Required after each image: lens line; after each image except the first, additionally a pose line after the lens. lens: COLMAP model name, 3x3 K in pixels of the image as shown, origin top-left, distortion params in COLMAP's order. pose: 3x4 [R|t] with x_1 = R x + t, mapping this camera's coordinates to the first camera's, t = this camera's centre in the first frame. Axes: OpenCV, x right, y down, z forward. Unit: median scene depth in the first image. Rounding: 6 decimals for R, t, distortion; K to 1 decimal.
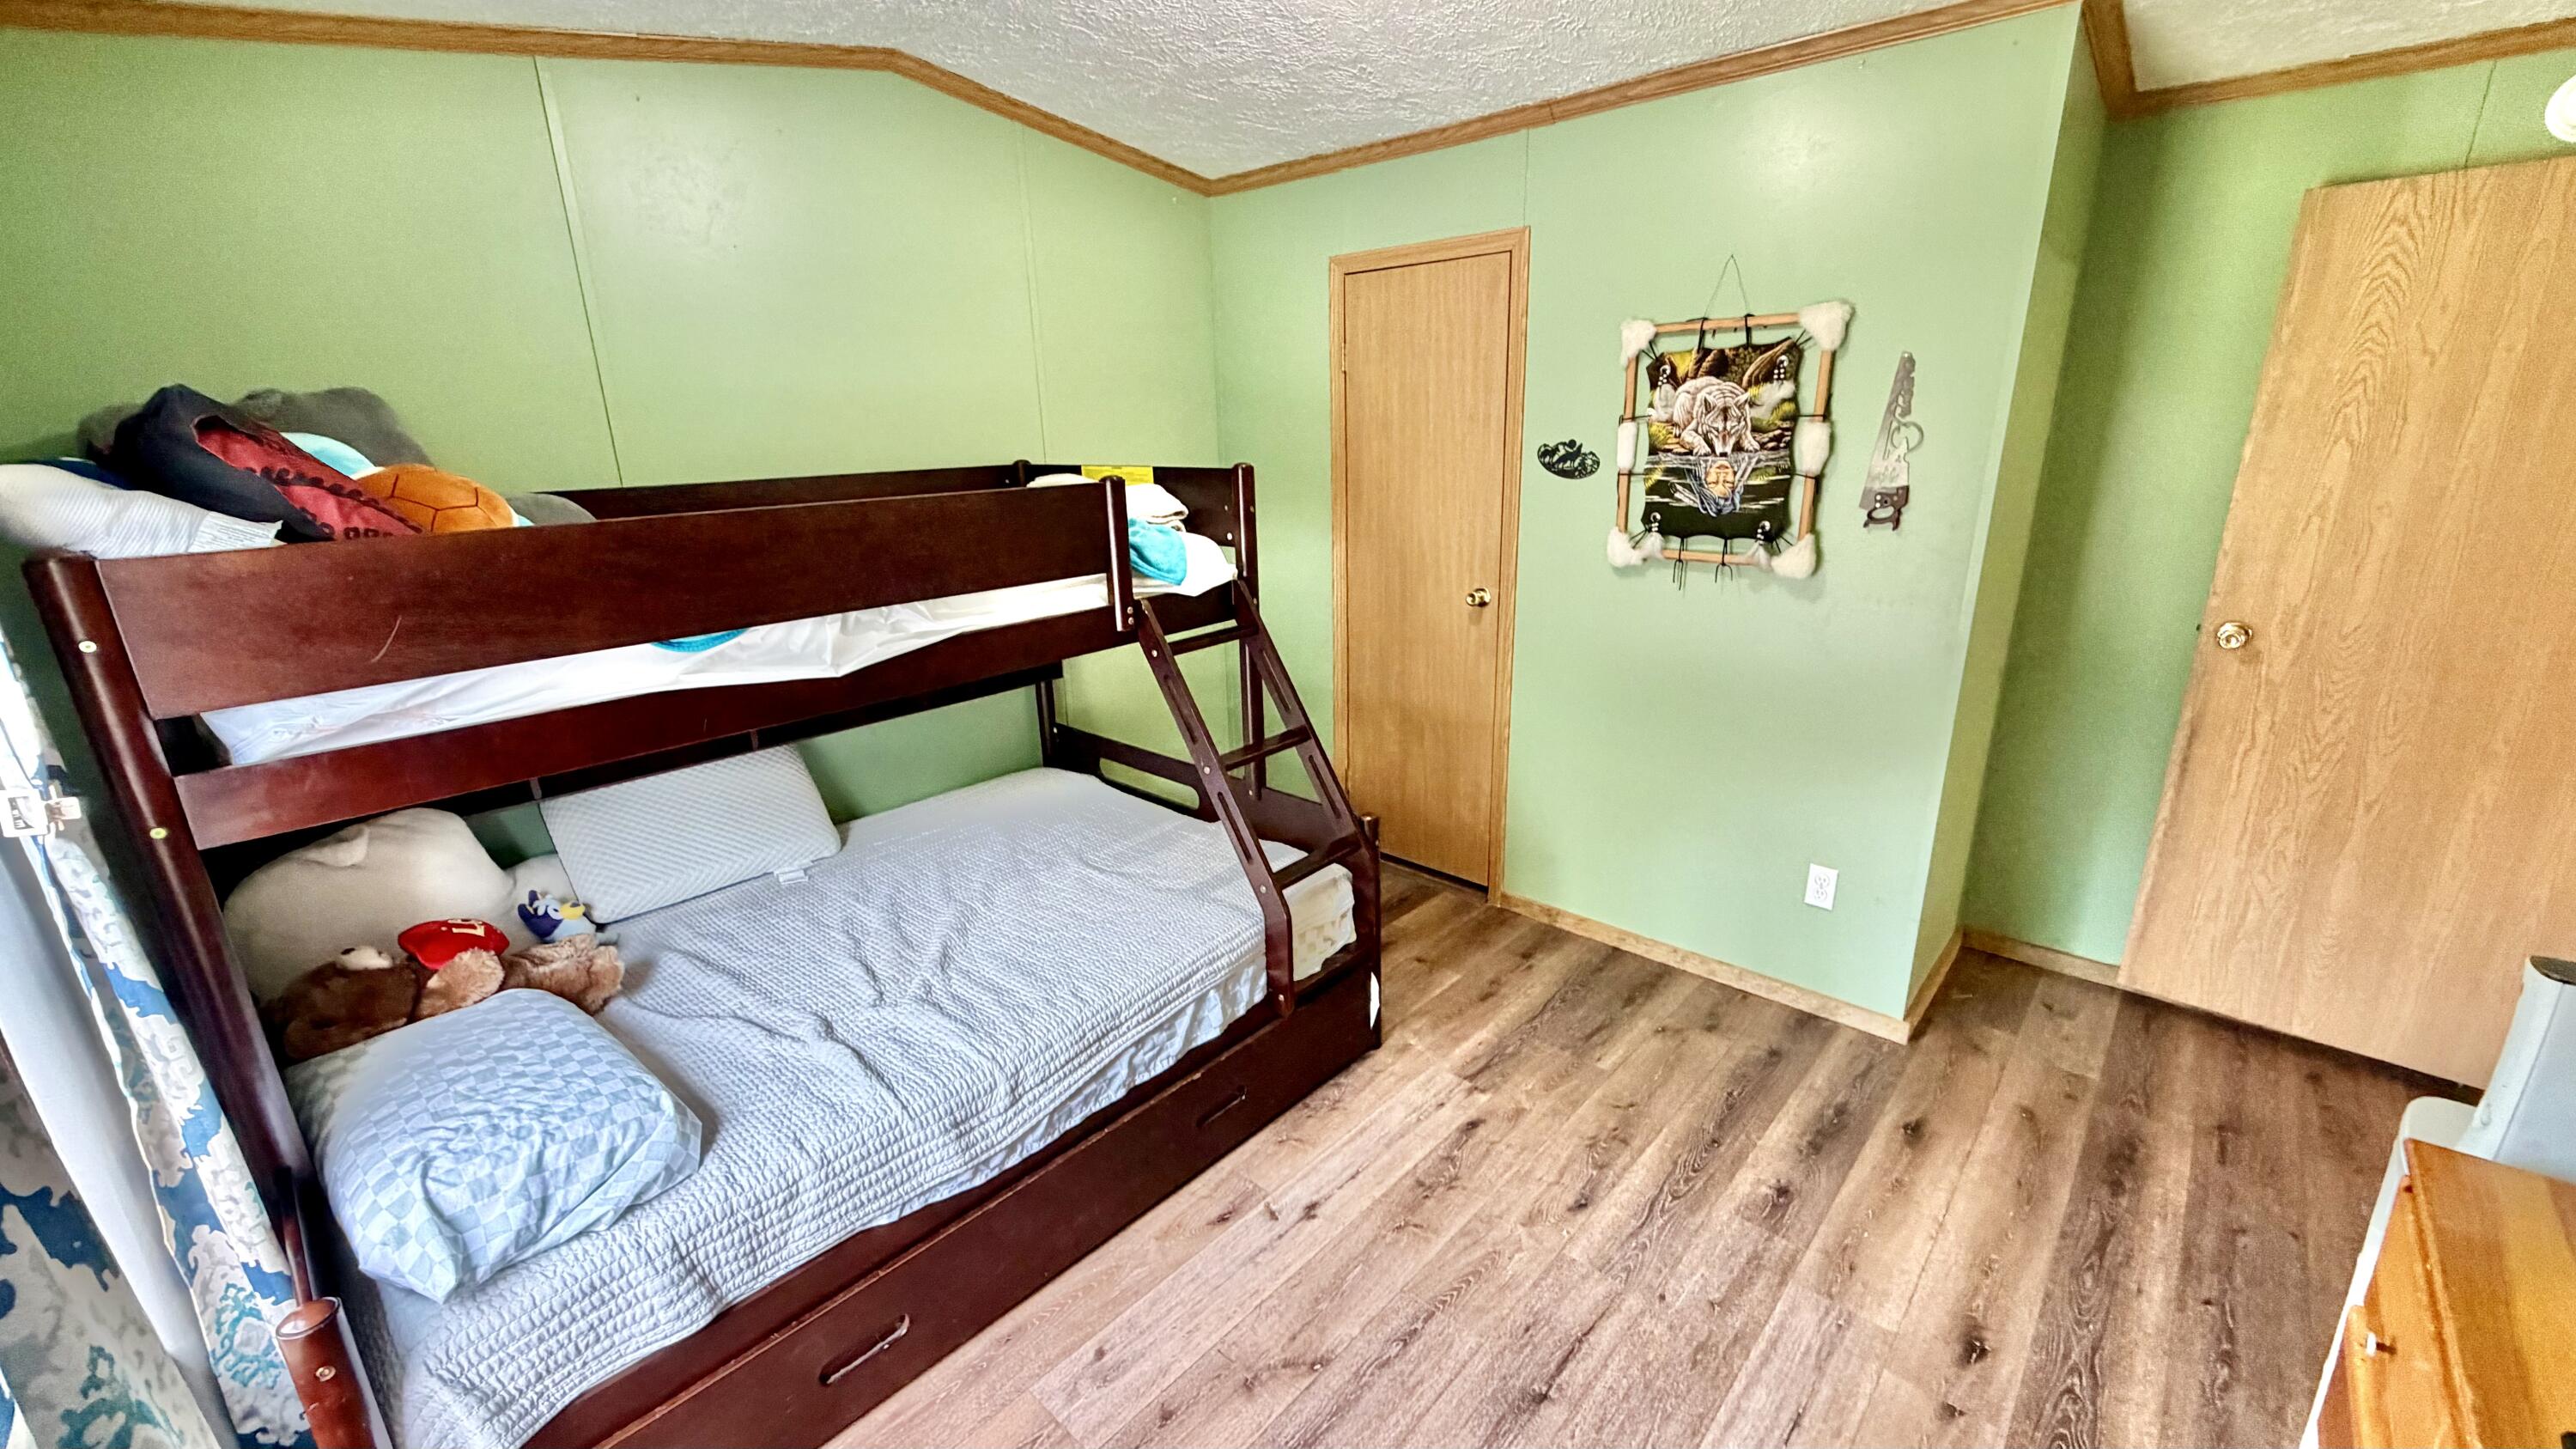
lens RADIAL K [[1032.2, 0, 1277.6], [0, 1032.2, 731.8], [0, 0, 1]] dist [-0.011288, 0.000728]
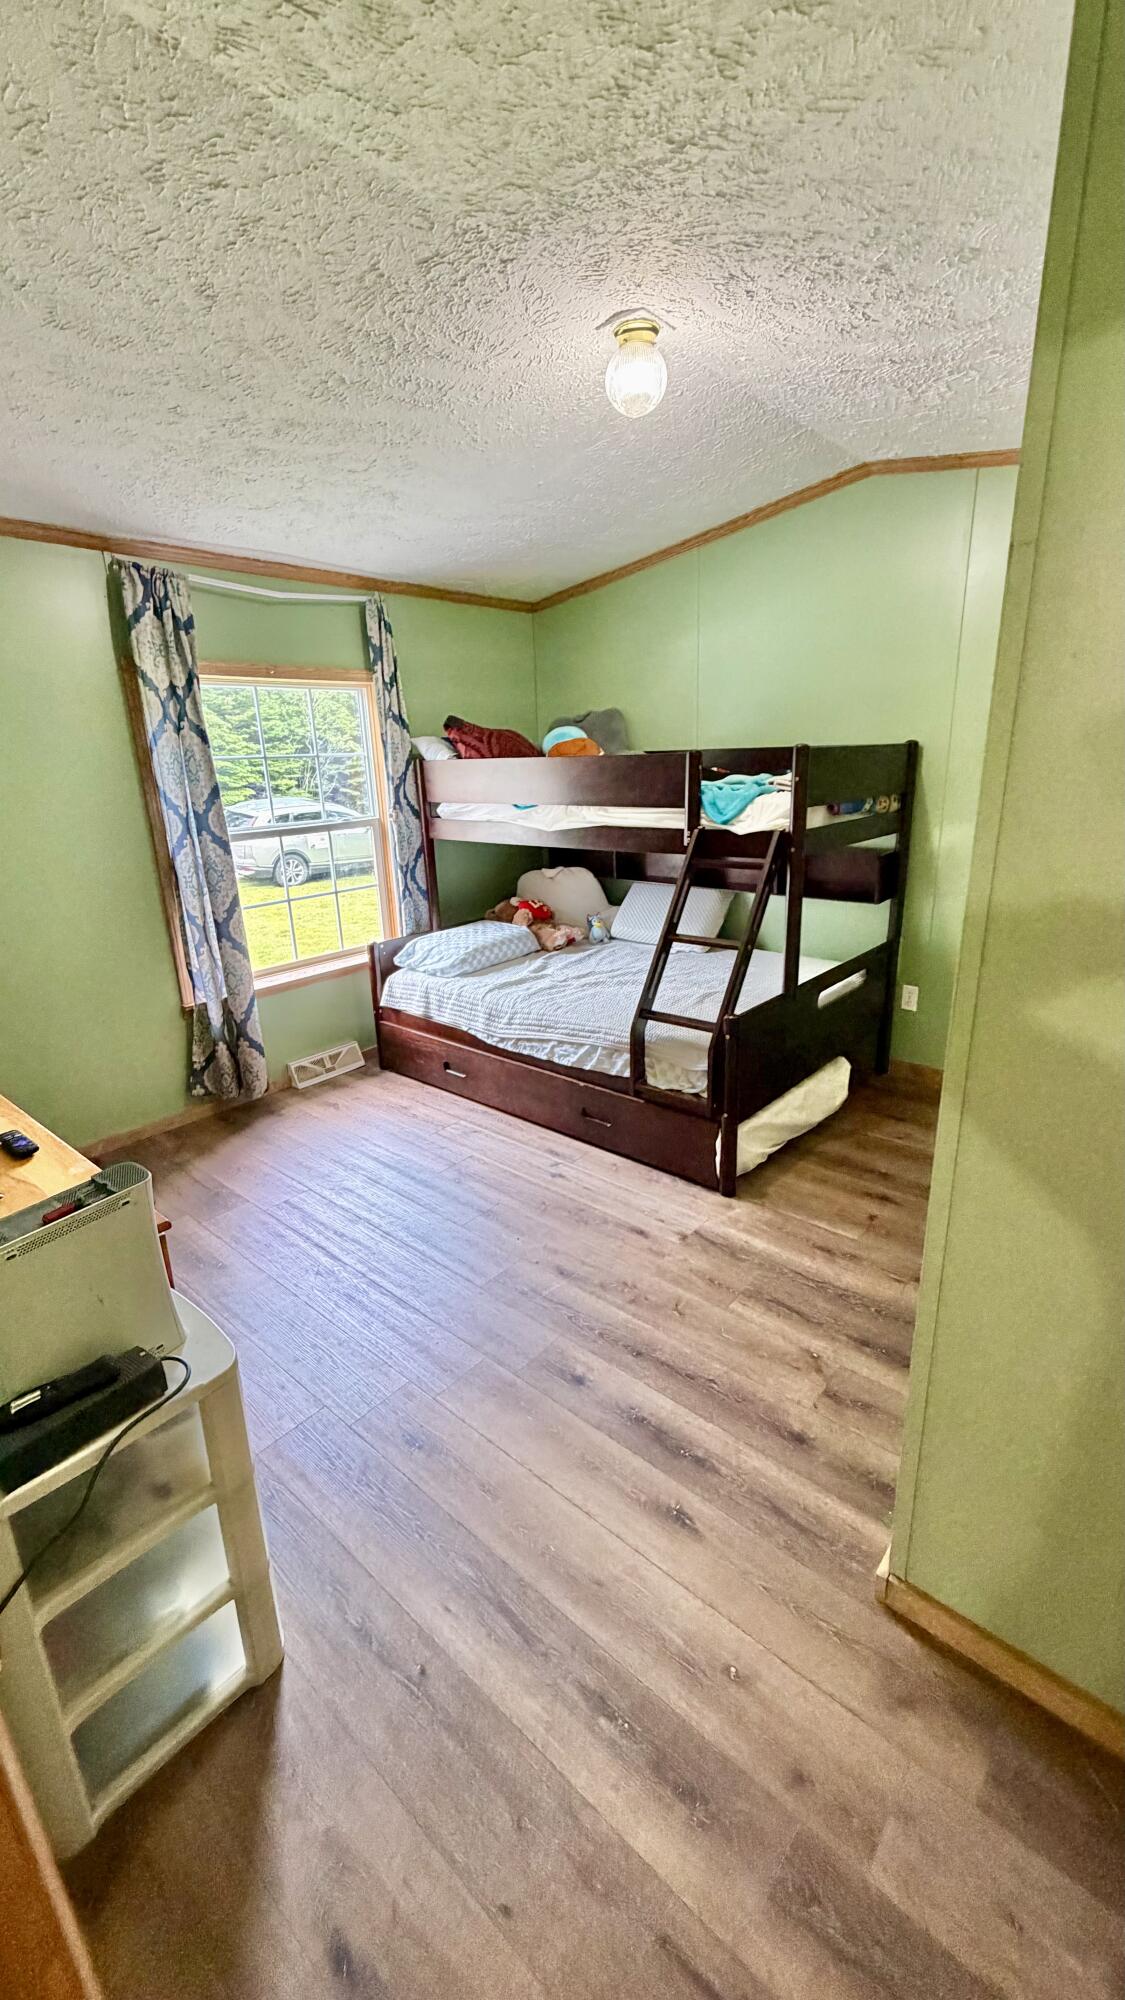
lens RADIAL K [[801.2, 0, 554.9], [0, 801.2, 994.3], [0, 0, 1]] dist [-0.011288, 0.000728]
pose [[0.035457, 0.325073, -0.945024, 1.125892], [-0.265771, 0.914634, 0.304648, -0.213166], [0.963384, 0.240358, 0.118825, 0.703444]]
